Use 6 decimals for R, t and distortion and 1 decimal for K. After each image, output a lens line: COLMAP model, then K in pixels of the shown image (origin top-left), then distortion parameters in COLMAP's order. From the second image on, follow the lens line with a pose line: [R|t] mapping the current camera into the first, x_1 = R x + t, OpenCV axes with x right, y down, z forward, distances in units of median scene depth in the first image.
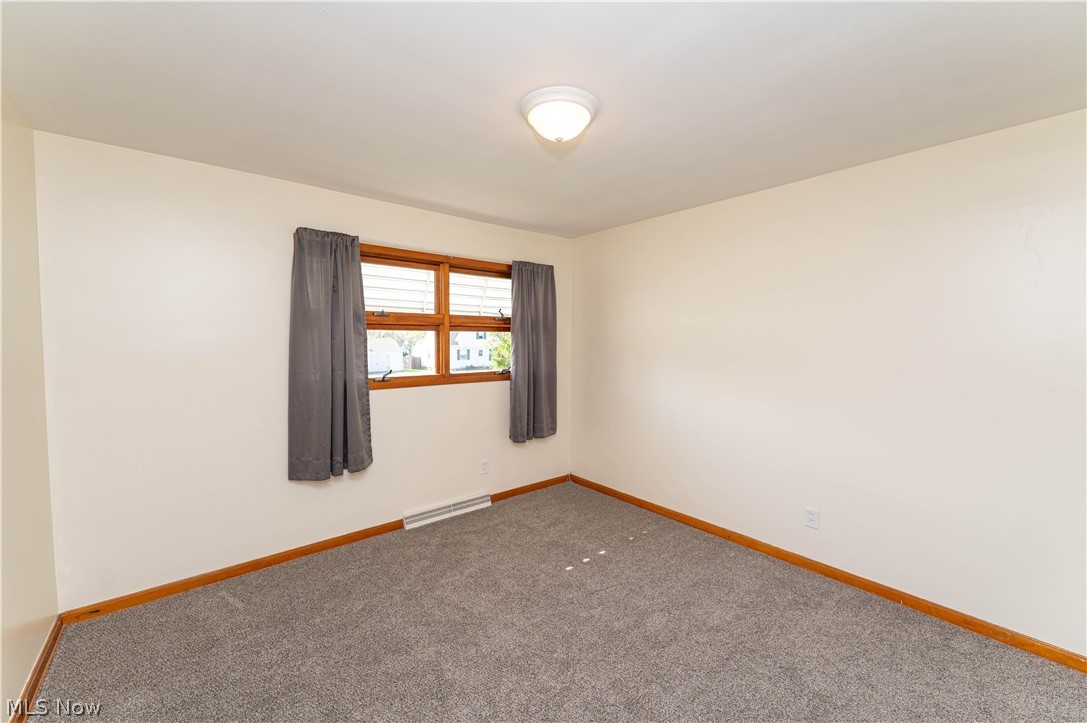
lens RADIAL K [[414.0, 0, 518.9], [0, 414.0, 350.1], [0, 0, 1]] dist [-0.000327, 0.000024]
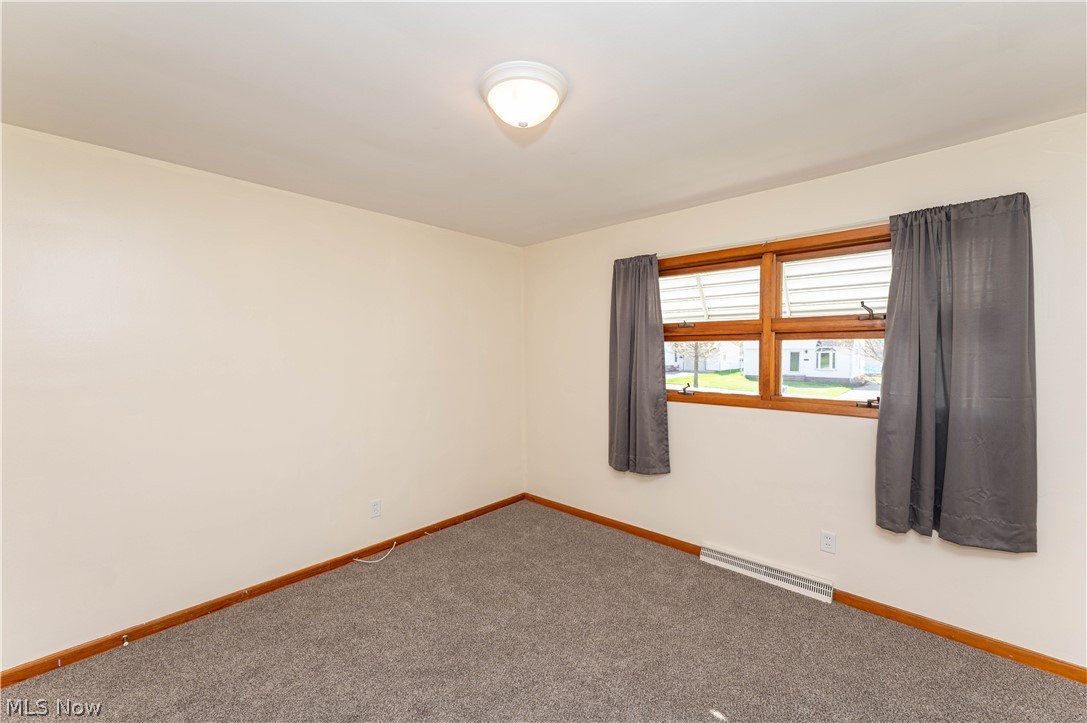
lens RADIAL K [[439.0, 0, 539.7], [0, 439.0, 359.8], [0, 0, 1]] dist [-0.001686, 0.000134]
pose [[0.160857, 0.014571, -0.986870, 0.611941], [-0.026414, 0.999596, 0.010453, -0.007067], [0.986624, 0.024385, 0.161177, 0.480978]]
